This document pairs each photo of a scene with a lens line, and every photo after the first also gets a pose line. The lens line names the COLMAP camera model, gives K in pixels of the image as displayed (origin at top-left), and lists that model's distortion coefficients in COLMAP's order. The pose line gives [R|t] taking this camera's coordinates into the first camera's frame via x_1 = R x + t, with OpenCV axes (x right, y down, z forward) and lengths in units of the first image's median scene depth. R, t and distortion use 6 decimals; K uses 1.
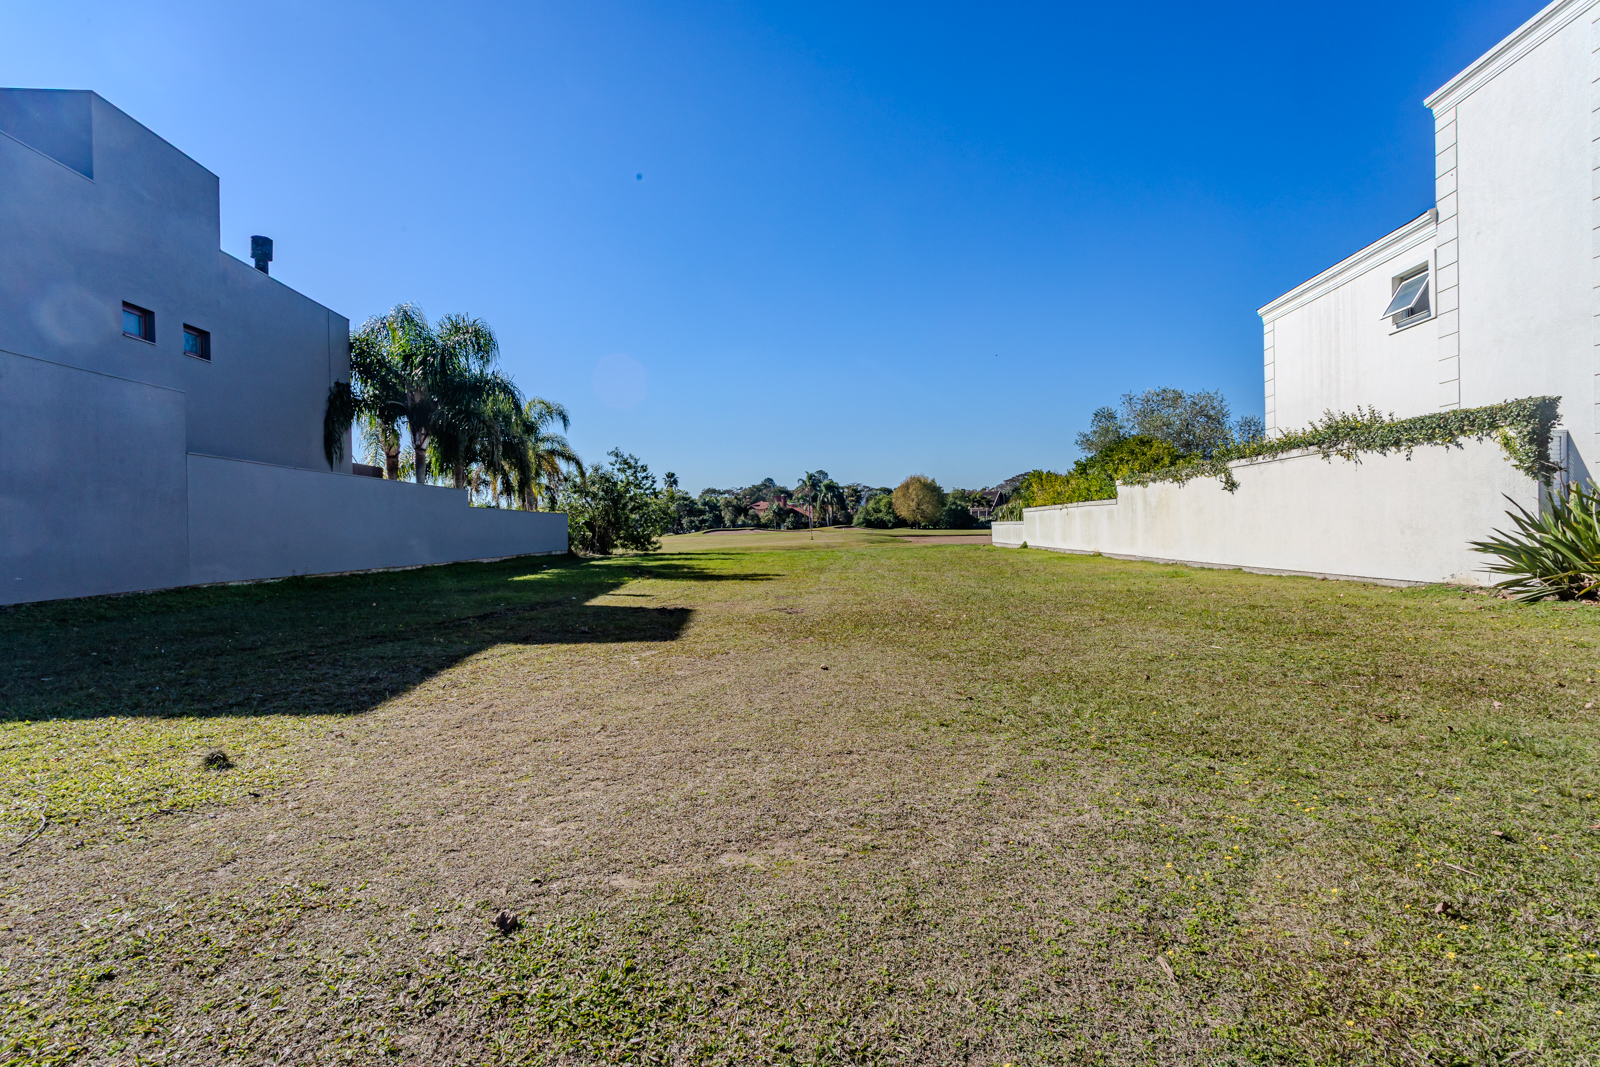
lens RADIAL K [[760.1, 0, 802.9], [0, 760.1, 530.3], [0, 0, 1]] dist [0.000287, 0.000468]
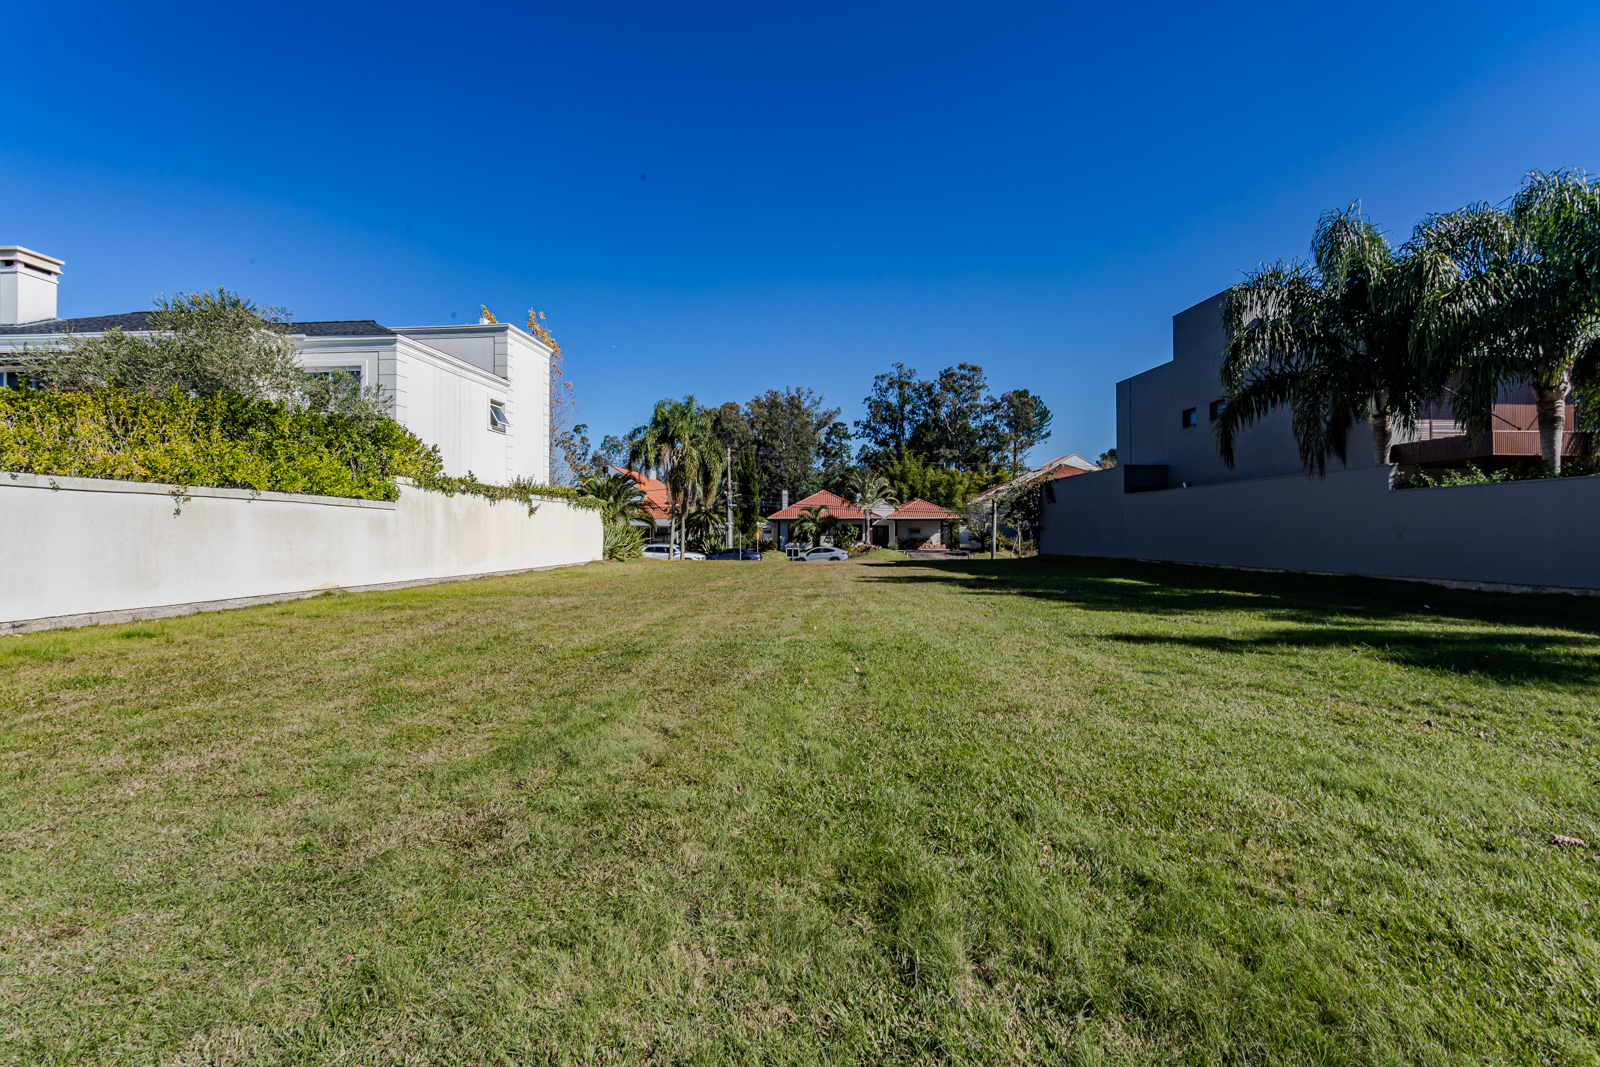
lens RADIAL K [[760.1, 0, 802.9], [0, 760.1, 530.3], [0, 0, 1]] dist [0.000287, 0.000468]
pose [[-0.999787, 0.019407, 0.006965, 0.021579], [0.019358, 0.999788, -0.007039, -0.001851], [-0.007100, -0.006903, -0.999951, 0.970786]]
